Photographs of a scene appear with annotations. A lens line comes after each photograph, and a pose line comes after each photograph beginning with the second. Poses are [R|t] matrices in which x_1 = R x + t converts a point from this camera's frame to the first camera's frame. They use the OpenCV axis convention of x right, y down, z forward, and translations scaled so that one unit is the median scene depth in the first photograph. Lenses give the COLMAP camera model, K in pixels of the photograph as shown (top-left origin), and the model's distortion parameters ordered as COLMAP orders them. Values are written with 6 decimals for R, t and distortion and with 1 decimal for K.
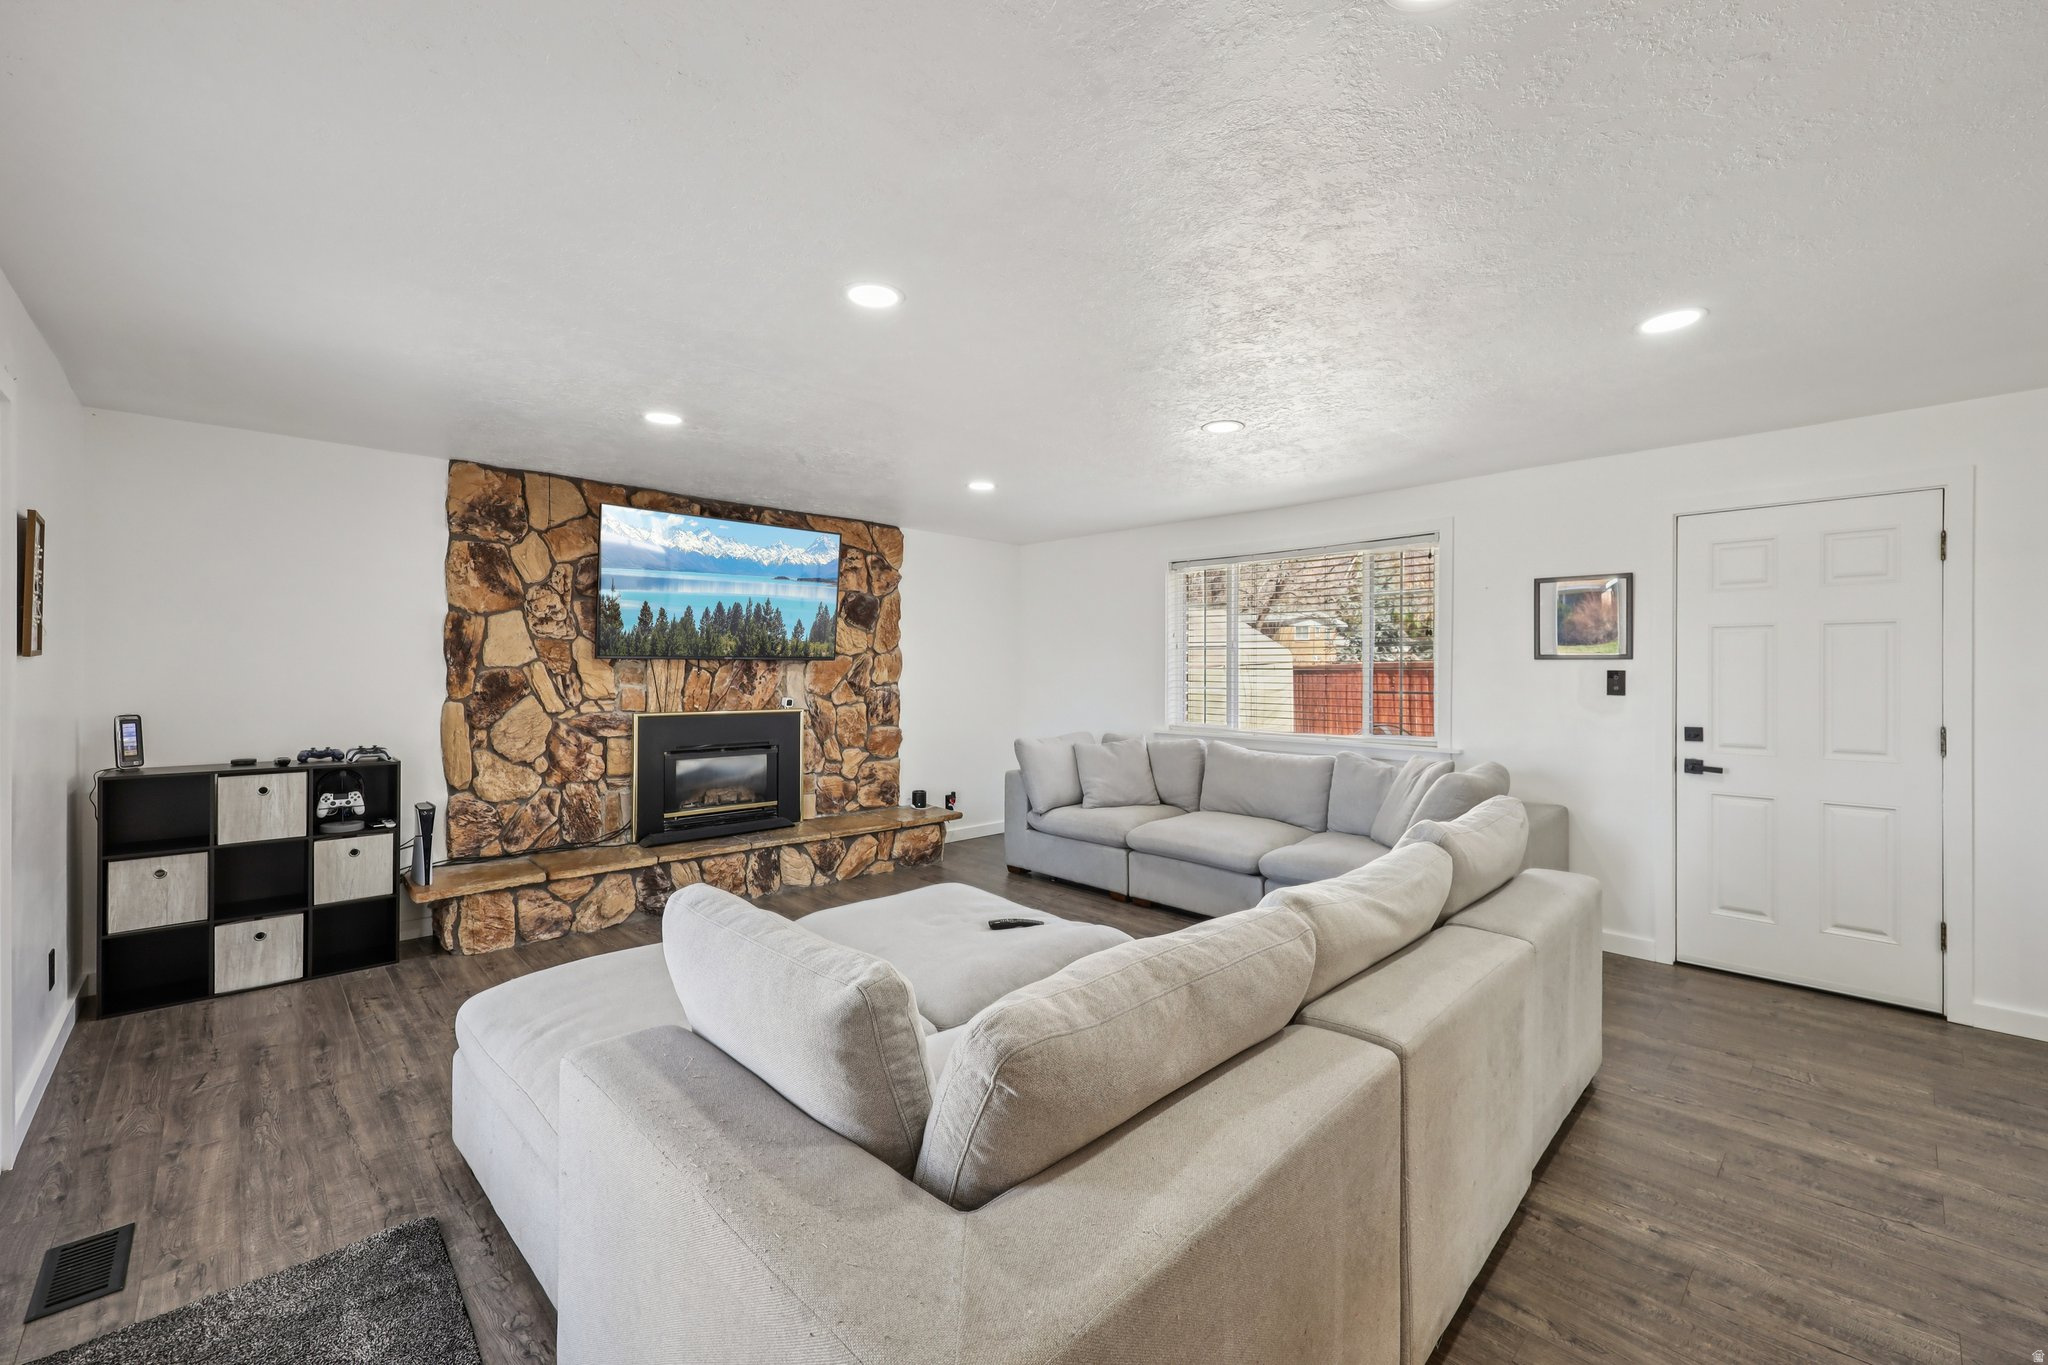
lens RADIAL K [[820.3, 0, 1017.0], [0, 820.3, 670.8], [0, 0, 1]] dist [0.001153, 0.000337]
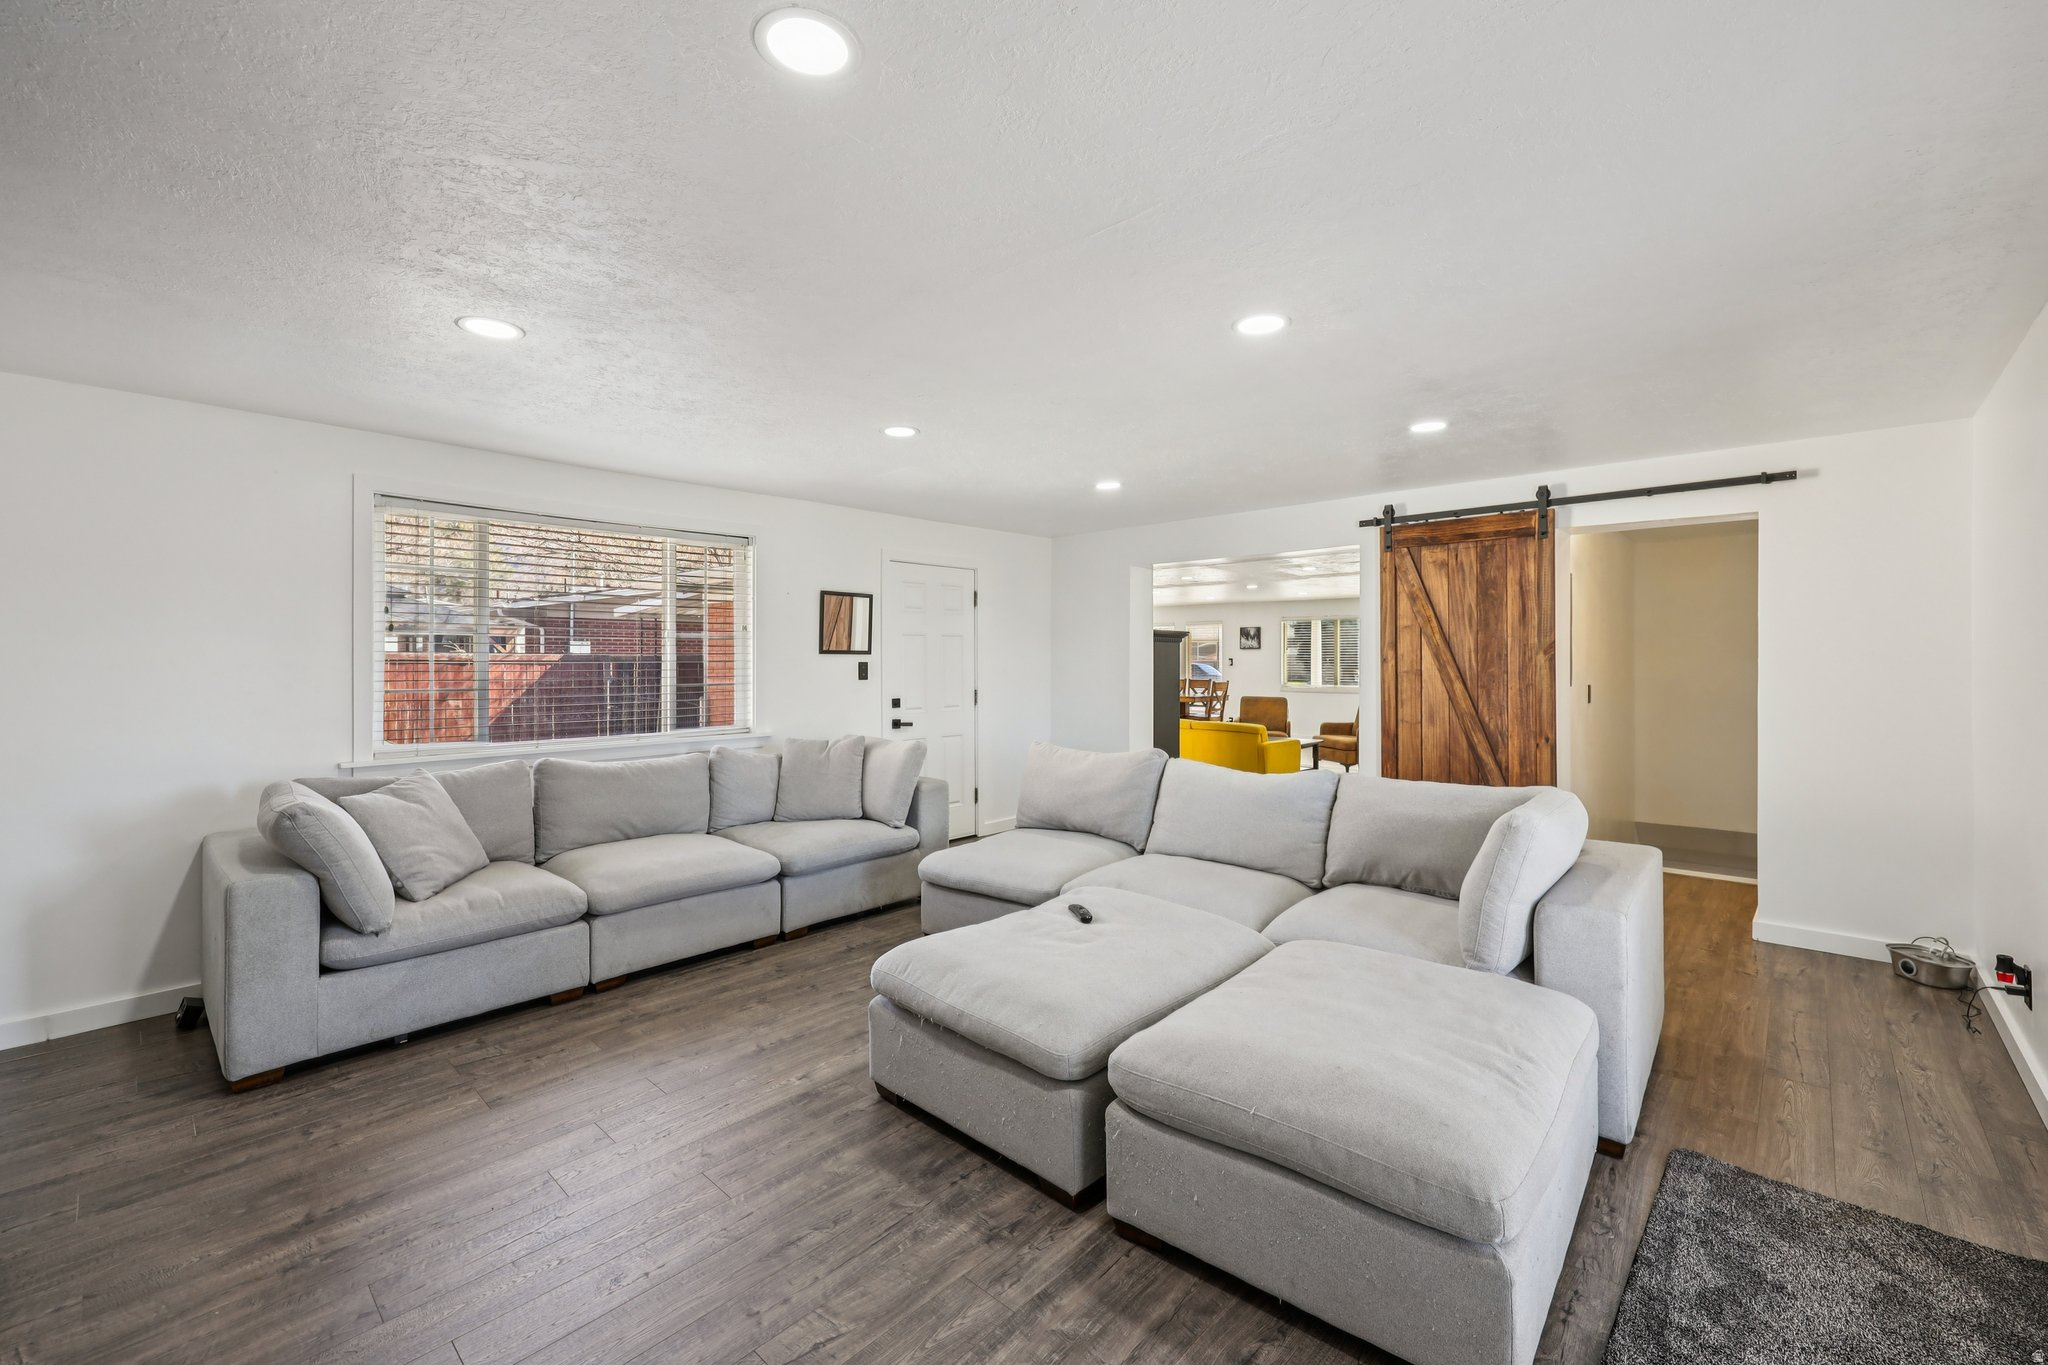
lens RADIAL K [[824.1, 0, 1062.8], [0, 824.1, 659.6], [0, 0, 1]] dist [-0.003040, 0.000061]
pose [[-0.075527, 0.005081, 0.997131, -0.706012], [0.012799, 0.999910, -0.004126, 0.005449], [-0.997062, 0.012451, -0.075585, 0.763234]]
